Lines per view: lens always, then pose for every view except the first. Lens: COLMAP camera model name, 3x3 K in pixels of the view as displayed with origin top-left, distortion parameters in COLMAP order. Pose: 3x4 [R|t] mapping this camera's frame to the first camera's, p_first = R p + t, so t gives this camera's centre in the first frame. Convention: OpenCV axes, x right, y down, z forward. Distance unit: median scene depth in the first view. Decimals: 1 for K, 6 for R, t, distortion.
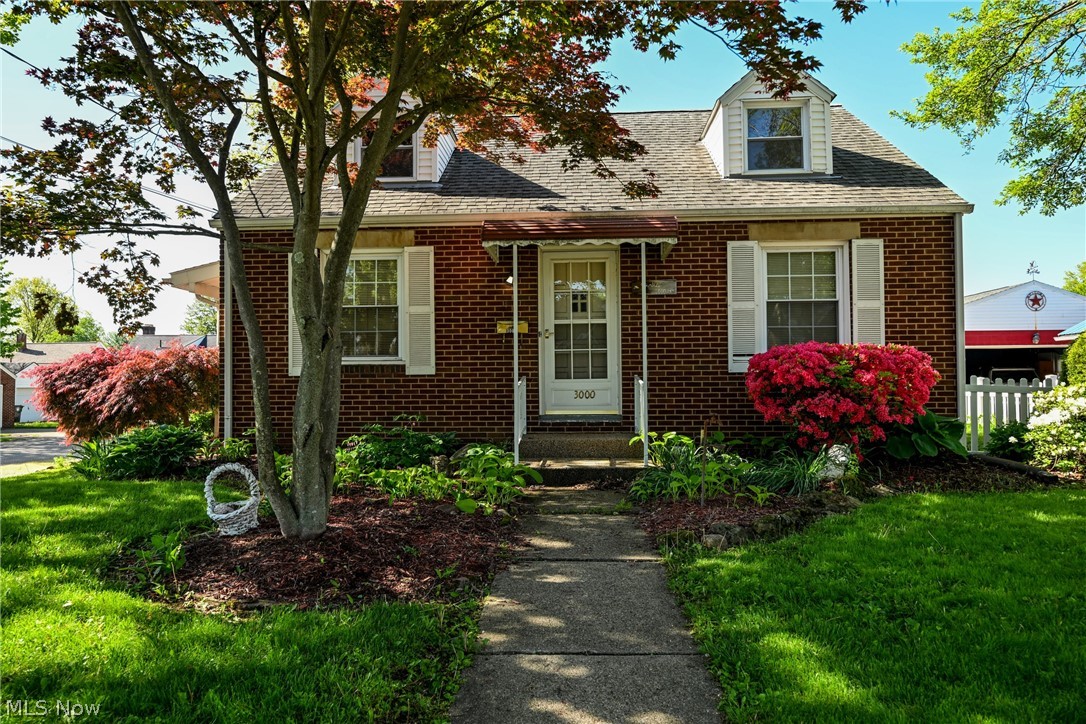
lens RADIAL K [[697.3, 0, 540.8], [0, 697.3, 378.6], [0, 0, 1]] dist [-0.002482, 0.000014]
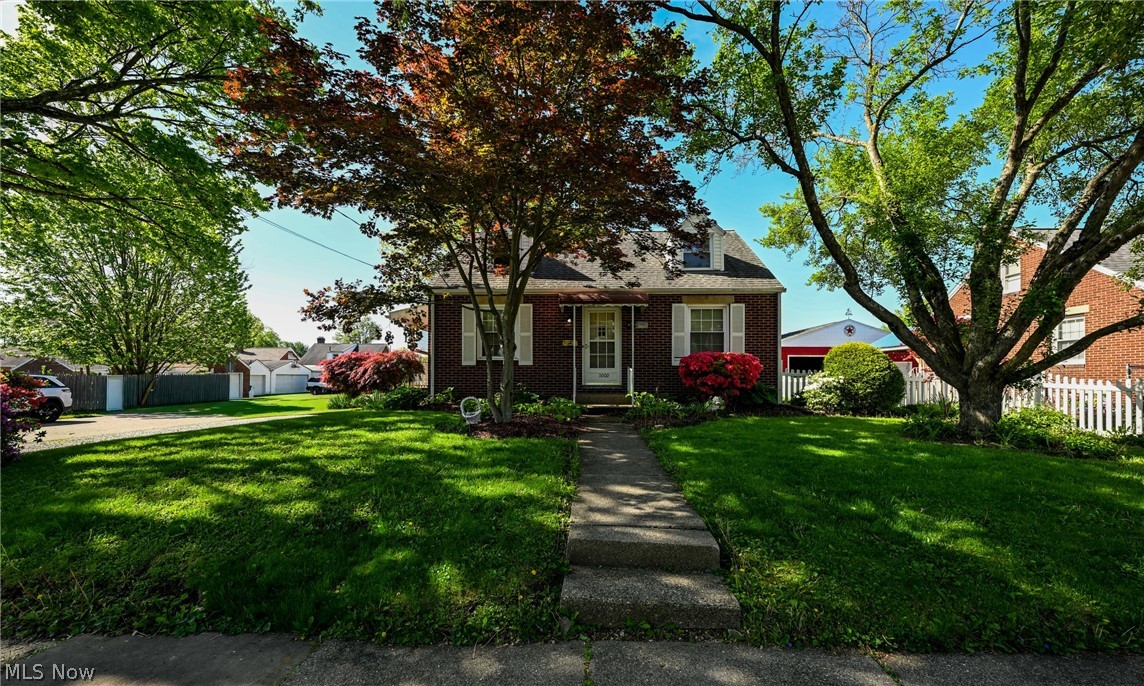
lens RADIAL K [[453.0, 0, 572.9], [0, 453.0, 383.0], [0, 0, 1]] dist [-0.001667, -0.000347]
pose [[0.999657, 0.009619, 0.024363, -0.064589], [-0.010069, 0.999780, 0.018415, 0.021445], [-0.024181, -0.018654, 0.999534, -0.369999]]
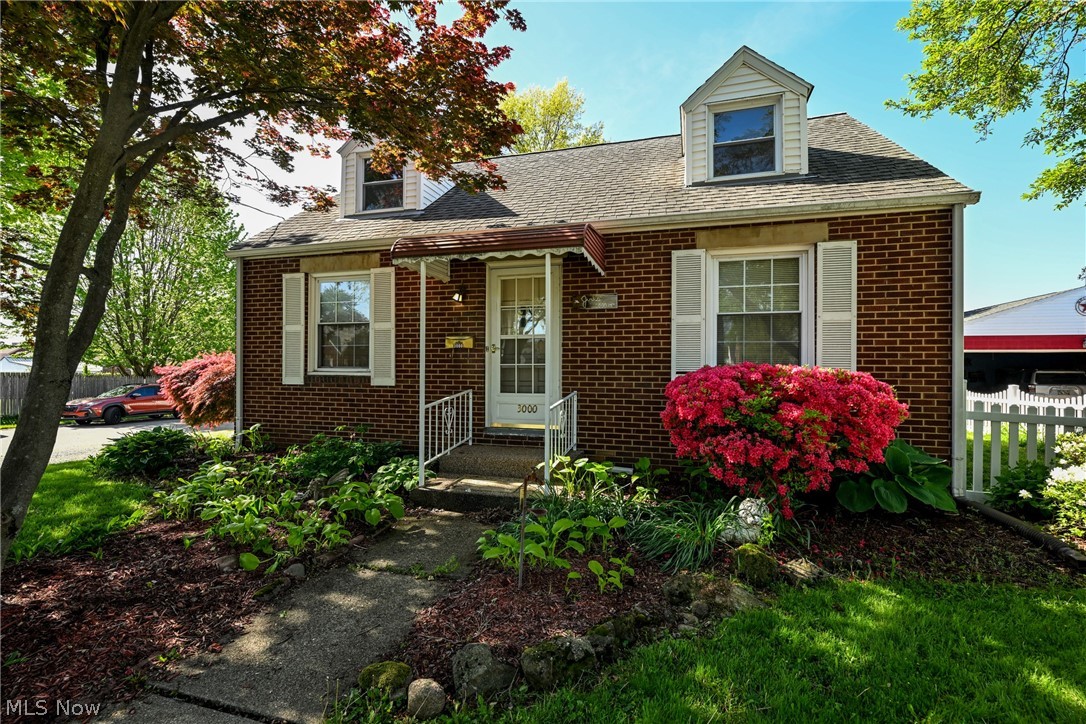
lens RADIAL K [[487.6, 0, 544.1], [0, 487.6, 372.0], [0, 0, 1]] dist [-0.001771, -0.000327]
pose [[0.974128, 0.014278, -0.225545, 0.249082], [-0.011235, 0.999828, 0.014767, -0.041790], [0.225717, -0.011851, 0.974121, 0.320019]]
